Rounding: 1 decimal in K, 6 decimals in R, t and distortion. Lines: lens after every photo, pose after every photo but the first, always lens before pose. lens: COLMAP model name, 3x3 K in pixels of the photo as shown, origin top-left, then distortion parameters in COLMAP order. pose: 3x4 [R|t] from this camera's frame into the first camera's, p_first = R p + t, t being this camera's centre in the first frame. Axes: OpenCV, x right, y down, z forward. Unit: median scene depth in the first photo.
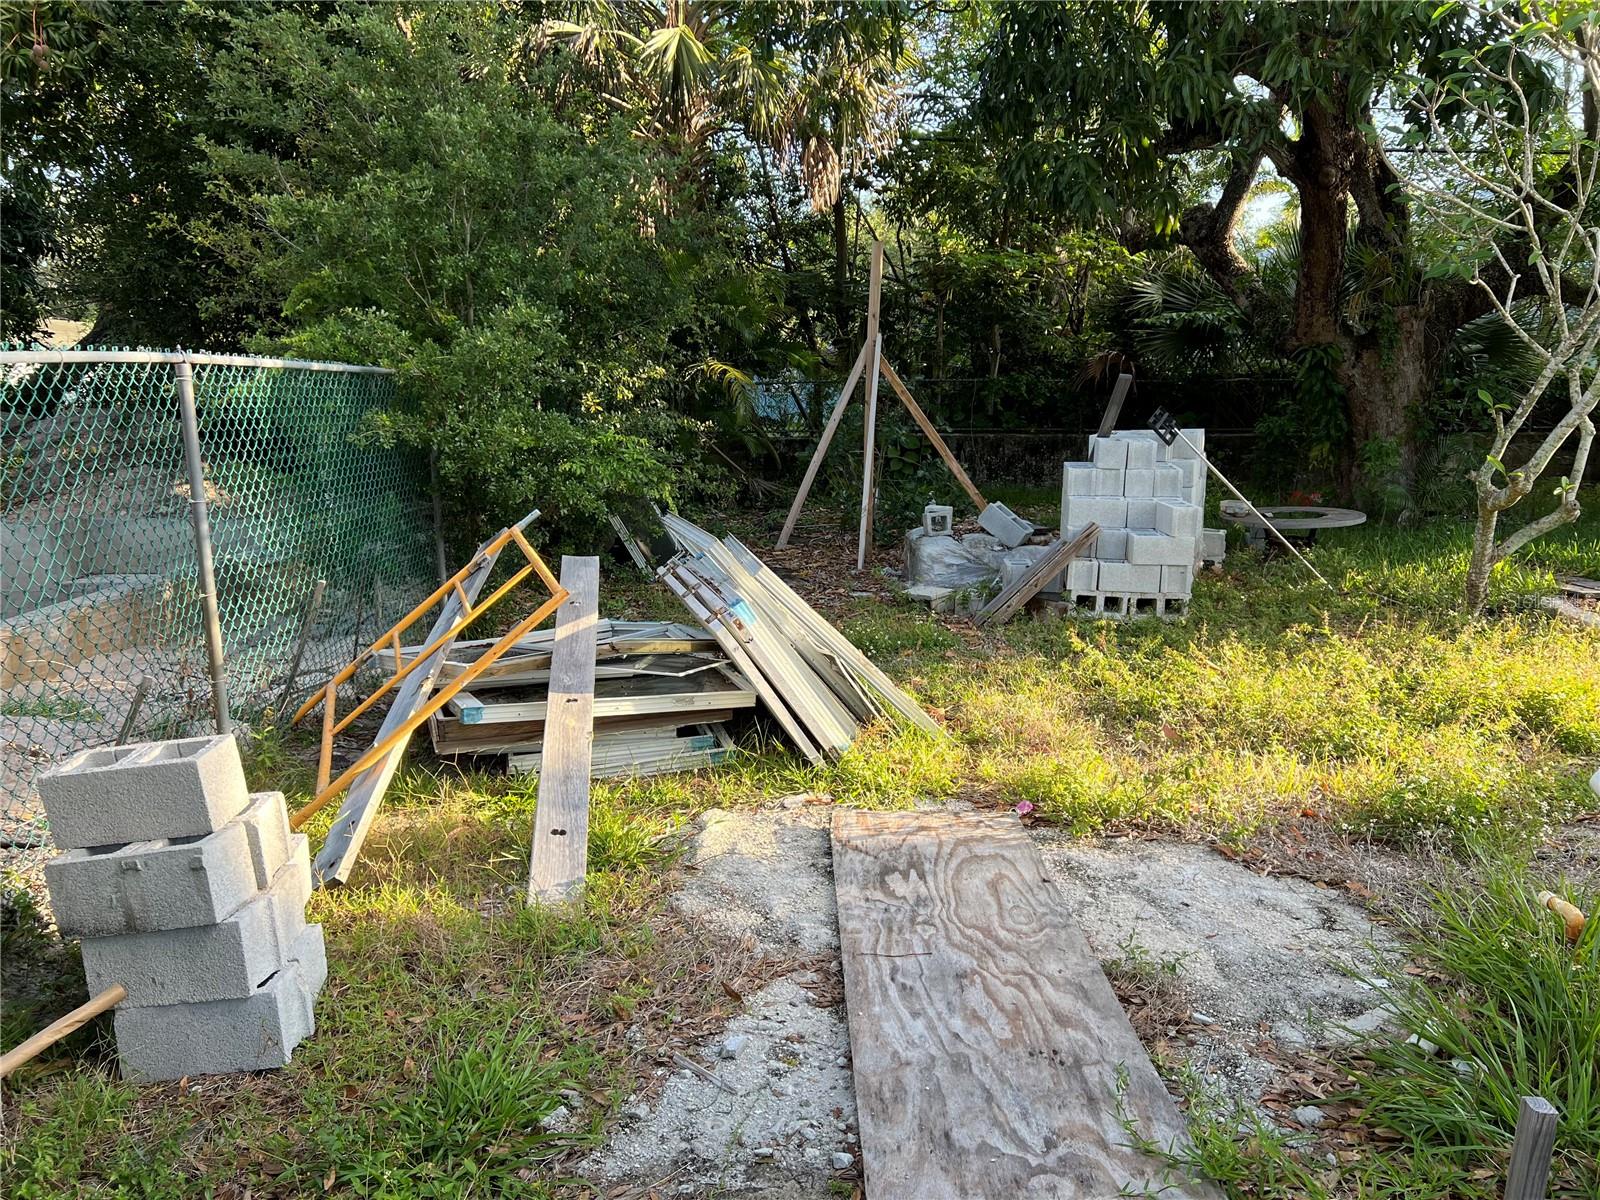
lens RADIAL K [[1196.4, 0, 784.0], [0, 1196.4, 632.7], [0, 0, 1]] dist [0.053686, -0.061109]
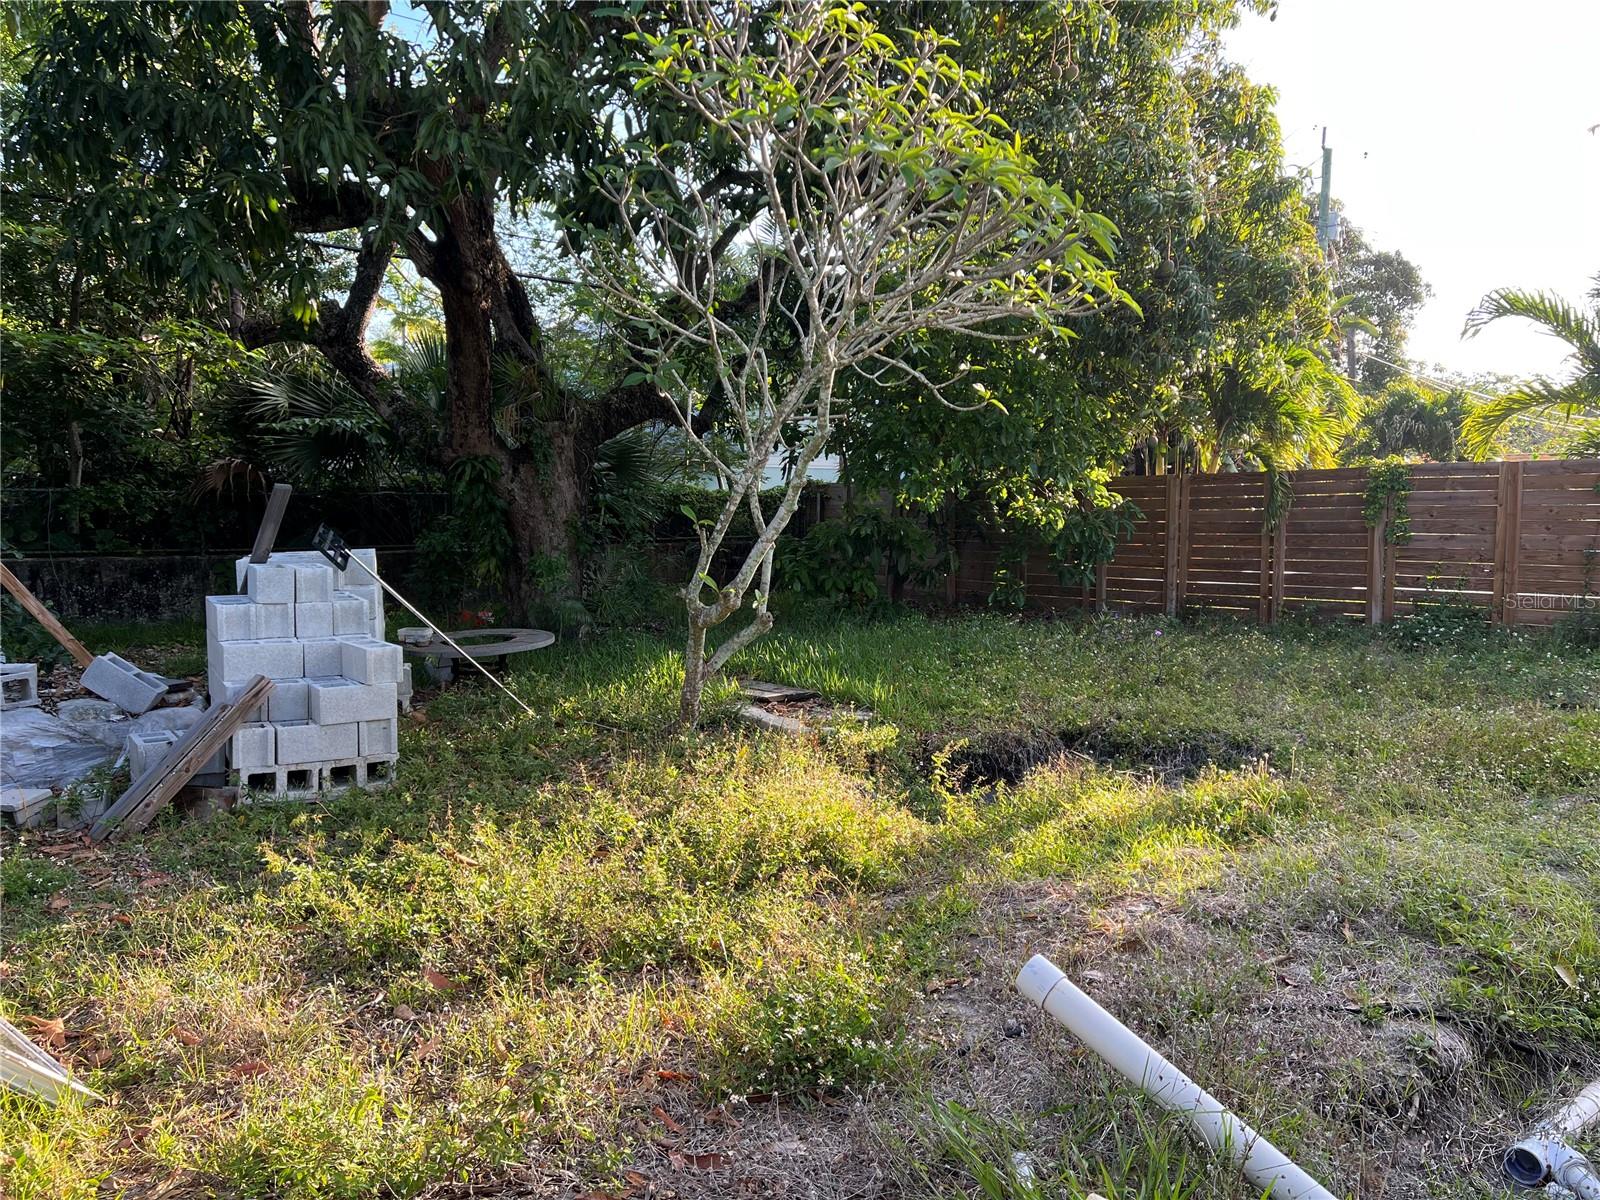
lens RADIAL K [[1196.4, 0, 802.6], [0, 1196.4, 607.0], [0, 0, 1]] dist [0.053686, -0.061109]
pose [[0.755517, -0.058447, 0.652517, 0.019498], [0.131646, 0.989240, -0.063819, -0.036429], [-0.641766, 0.134117, 0.755082, 0.179279]]
